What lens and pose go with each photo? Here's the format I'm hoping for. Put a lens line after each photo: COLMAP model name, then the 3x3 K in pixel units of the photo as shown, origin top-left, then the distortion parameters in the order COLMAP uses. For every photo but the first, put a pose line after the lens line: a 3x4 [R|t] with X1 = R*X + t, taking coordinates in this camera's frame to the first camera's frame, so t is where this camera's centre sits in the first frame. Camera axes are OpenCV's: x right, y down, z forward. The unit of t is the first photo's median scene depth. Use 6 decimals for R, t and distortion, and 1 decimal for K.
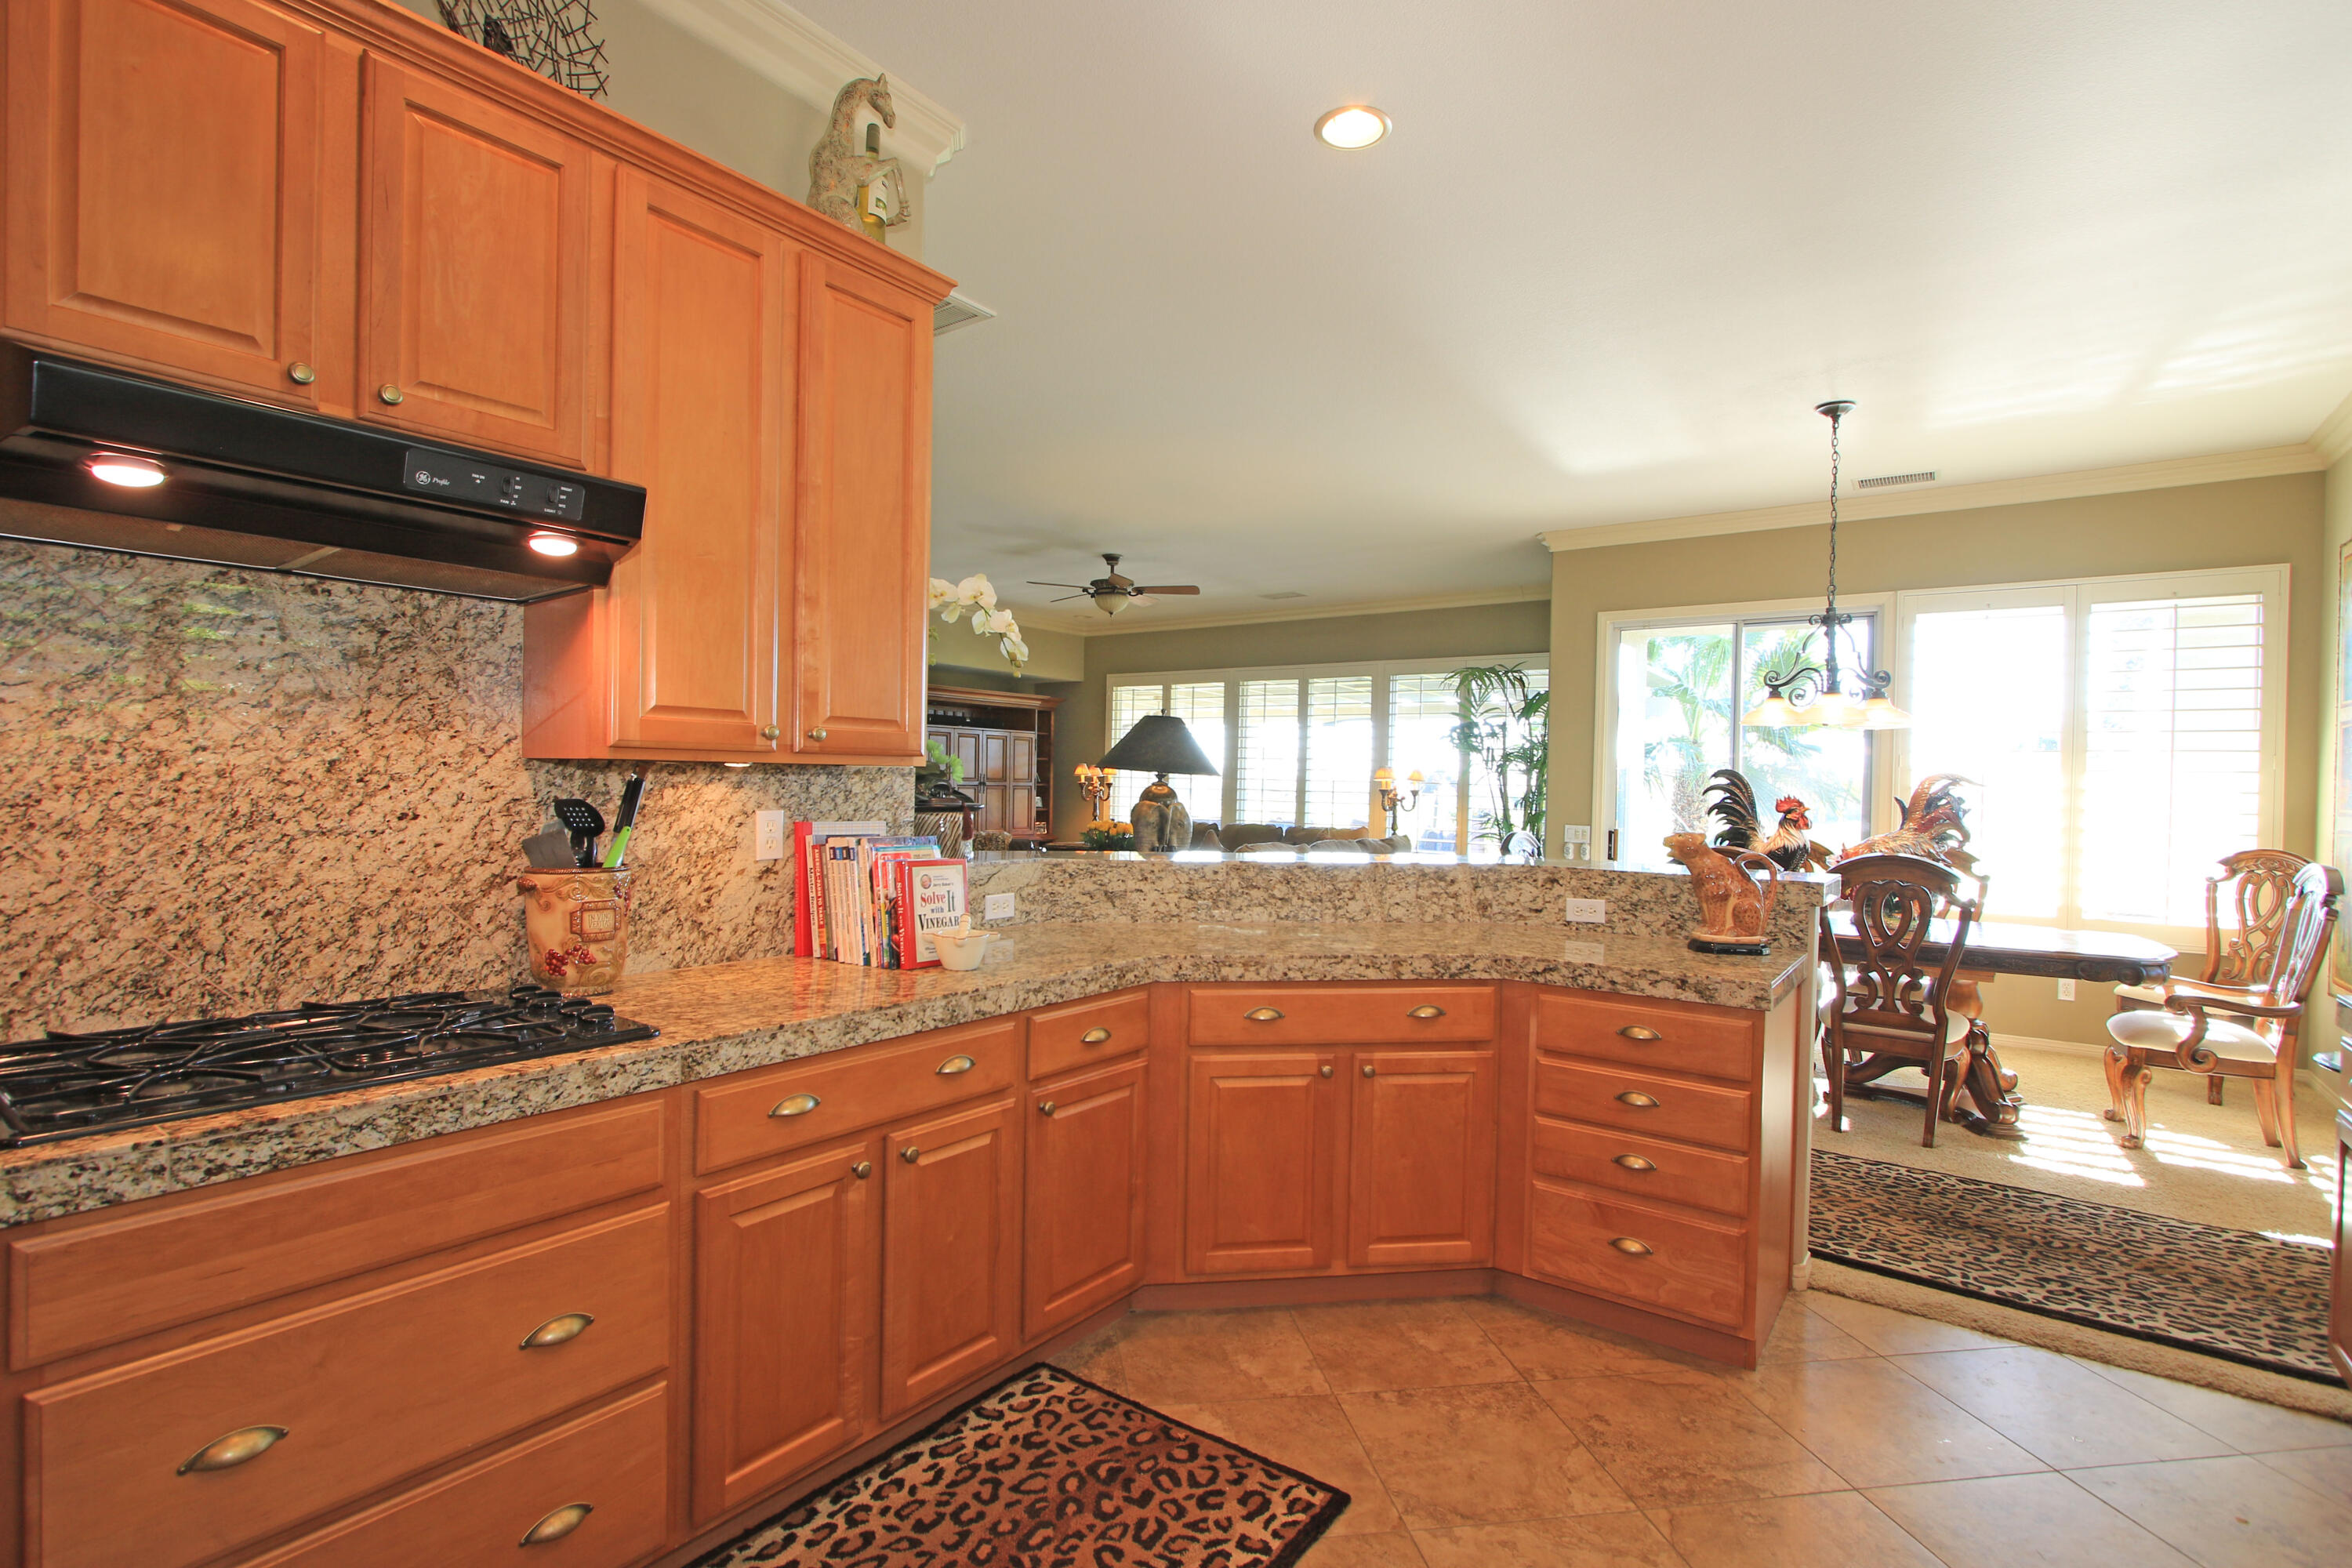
lens RADIAL K [[1099.7, 0, 1176.5], [0, 1099.7, 794.6], [0, 0, 1]] dist [-0.017232, 0.004593]
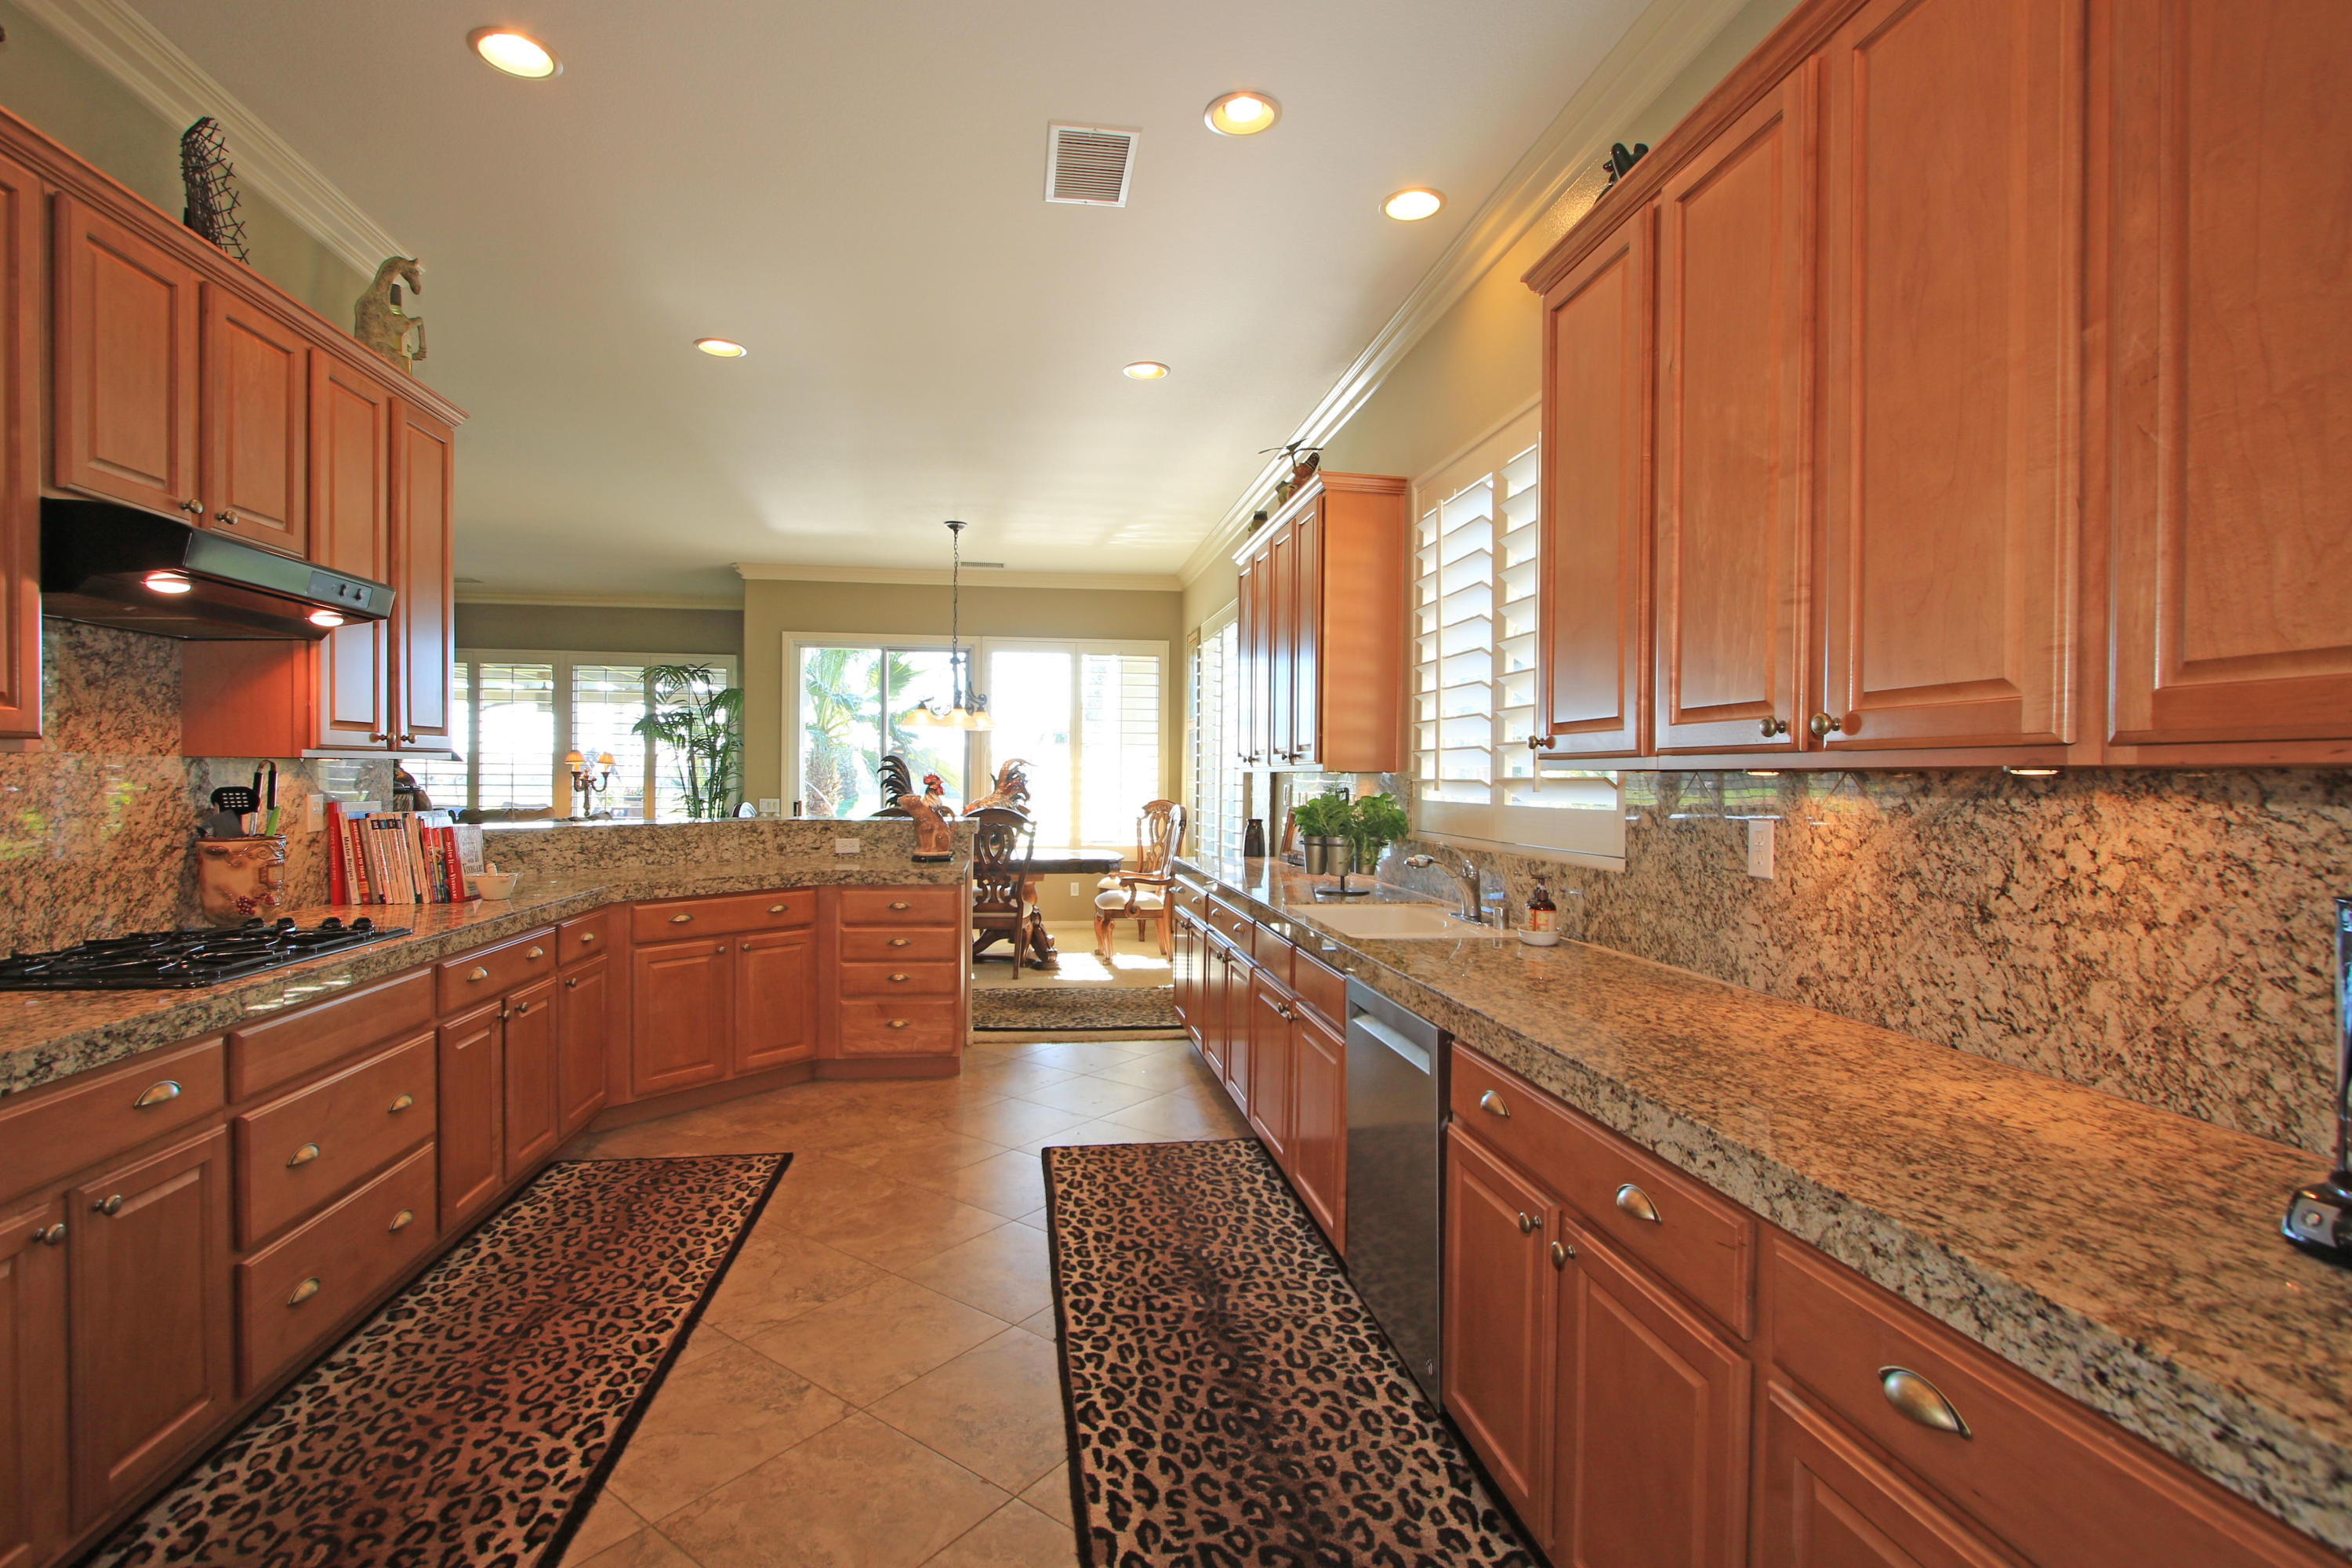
lens RADIAL K [[1100.5, 0, 1165.8], [0, 1100.5, 792.2], [0, 0, 1]] dist [-0.020879, 0.003935]
pose [[0.711765, -0.023683, 0.702018, -0.509256], [0.011846, 0.999694, 0.021715, -0.003631], [-0.702317, -0.007140, 0.711828, -0.572606]]
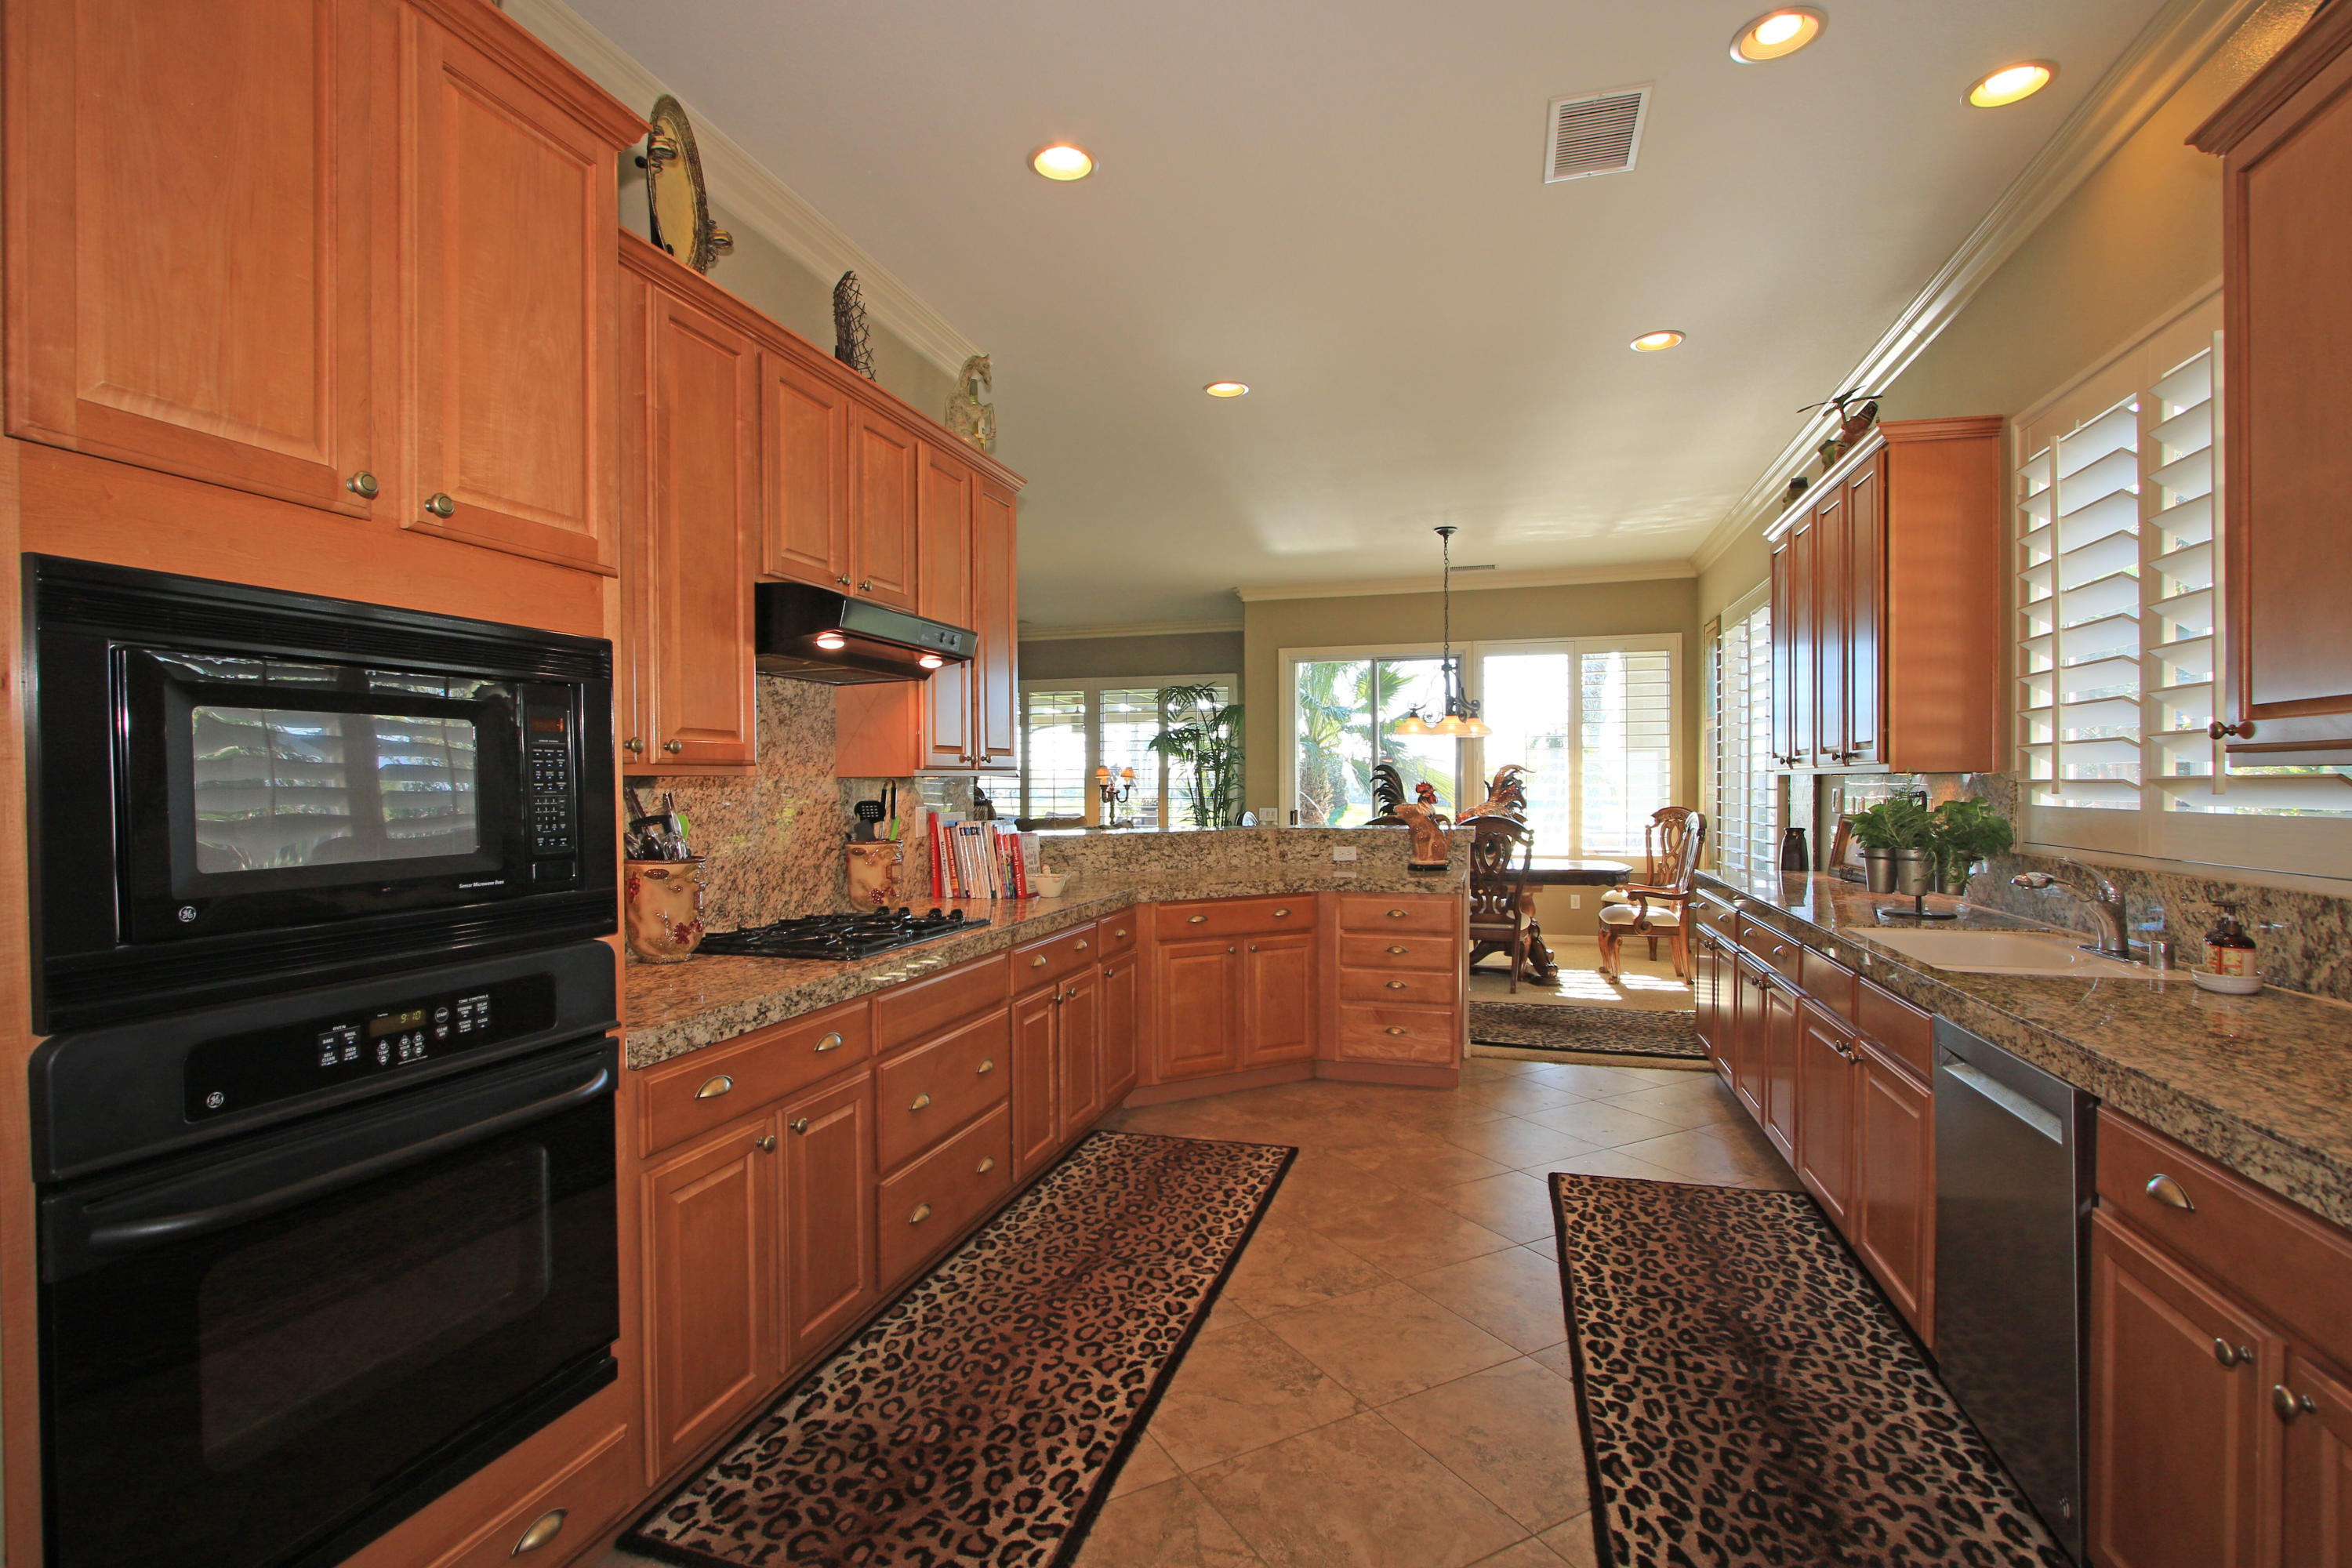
lens RADIAL K [[1100.5, 0, 1165.8], [0, 1100.5, 792.2], [0, 0, 1]] dist [-0.020879, 0.003935]
pose [[0.941024, -0.027880, 0.337188, -0.523210], [0.027666, 0.999602, 0.005439, -0.004269], [-0.337205, 0.004211, 0.941422, -0.565179]]
